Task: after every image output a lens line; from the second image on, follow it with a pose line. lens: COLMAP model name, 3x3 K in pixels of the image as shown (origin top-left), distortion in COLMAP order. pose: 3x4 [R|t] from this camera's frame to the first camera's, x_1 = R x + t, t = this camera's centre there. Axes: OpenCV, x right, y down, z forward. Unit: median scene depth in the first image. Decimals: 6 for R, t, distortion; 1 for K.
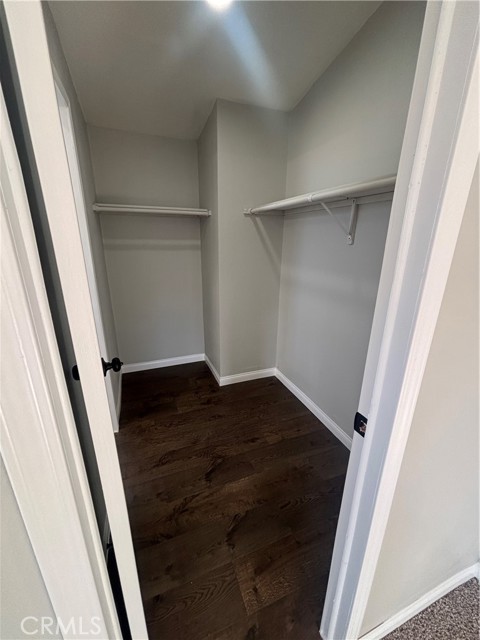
lens RADIAL K [[258.2, 0, 238.8], [0, 258.2, 314.9], [0, 0, 1]] dist [0.000279, 0.000835]
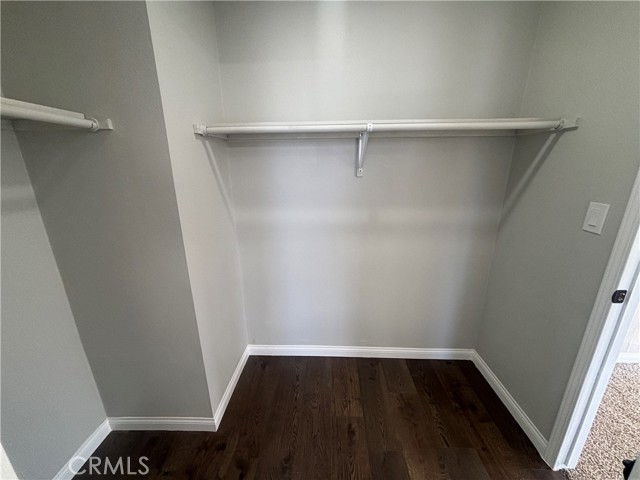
lens RADIAL K [[258.2, 0, 318.9], [0, 258.2, 240.4], [0, 0, 1]] dist [0.000279, 0.000835]
pose [[0.393059, -0.268960, 0.879298, -0.437960], [0.276714, 0.946535, 0.165832, -0.185339], [-0.876889, 0.178132, 0.446469, 0.546624]]
